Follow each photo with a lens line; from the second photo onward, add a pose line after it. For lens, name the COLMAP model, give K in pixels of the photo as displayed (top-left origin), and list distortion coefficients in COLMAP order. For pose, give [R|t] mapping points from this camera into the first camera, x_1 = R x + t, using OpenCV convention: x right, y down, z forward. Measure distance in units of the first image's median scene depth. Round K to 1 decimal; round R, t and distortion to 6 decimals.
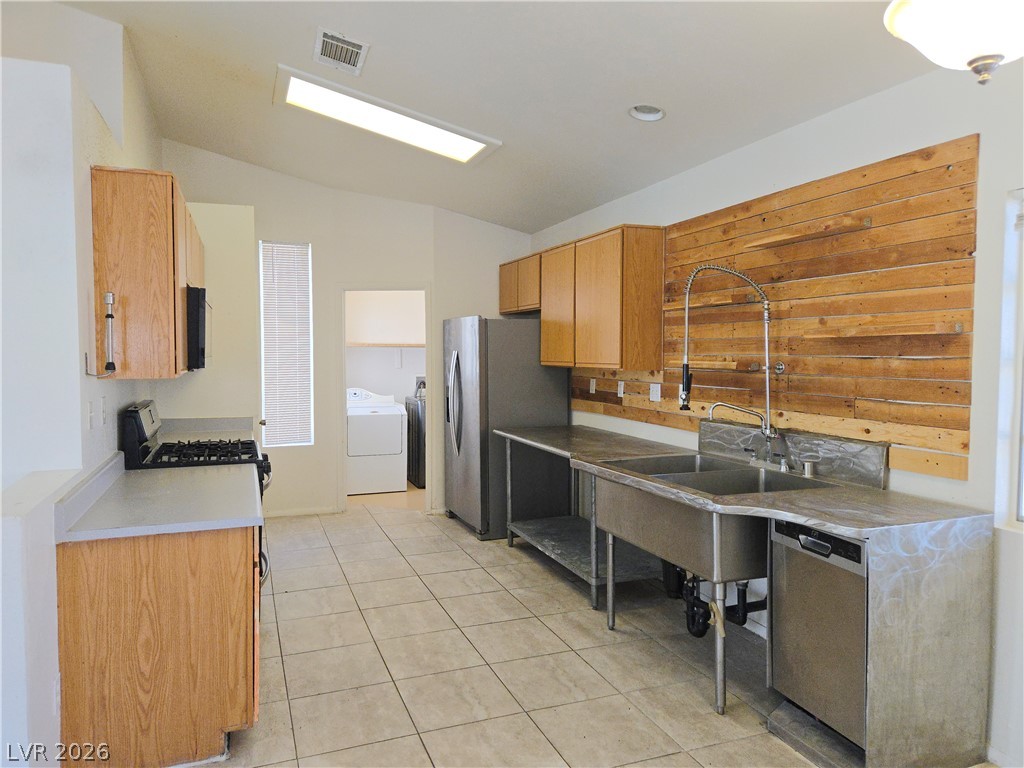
lens RADIAL K [[696.7, 0, 511.6], [0, 696.7, 376.2], [0, 0, 1]] dist [0.005553, -0.010031]
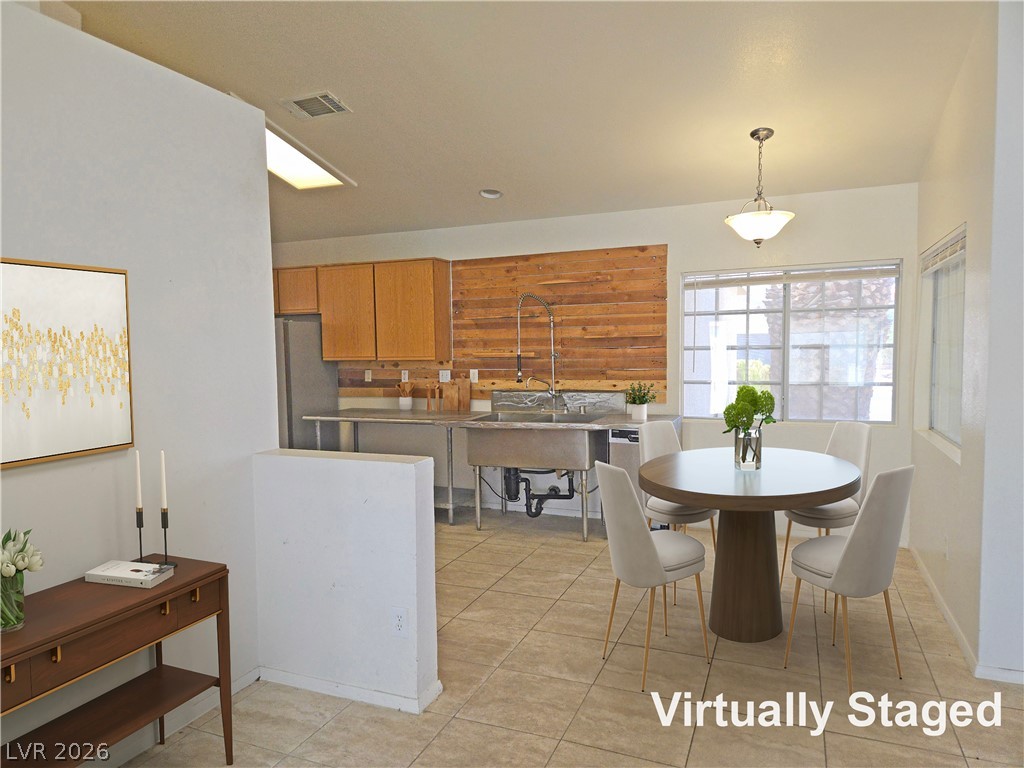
lens RADIAL K [[696.7, 0, 507.1], [0, 696.7, 389.8], [0, 0, 1]] dist [0.005553, -0.010031]
pose [[0.663109, -0.050678, 0.746805, -1.058291], [0.040662, 0.998671, 0.031664, 0.014962], [-0.747417, 0.009370, 0.664289, -0.062449]]
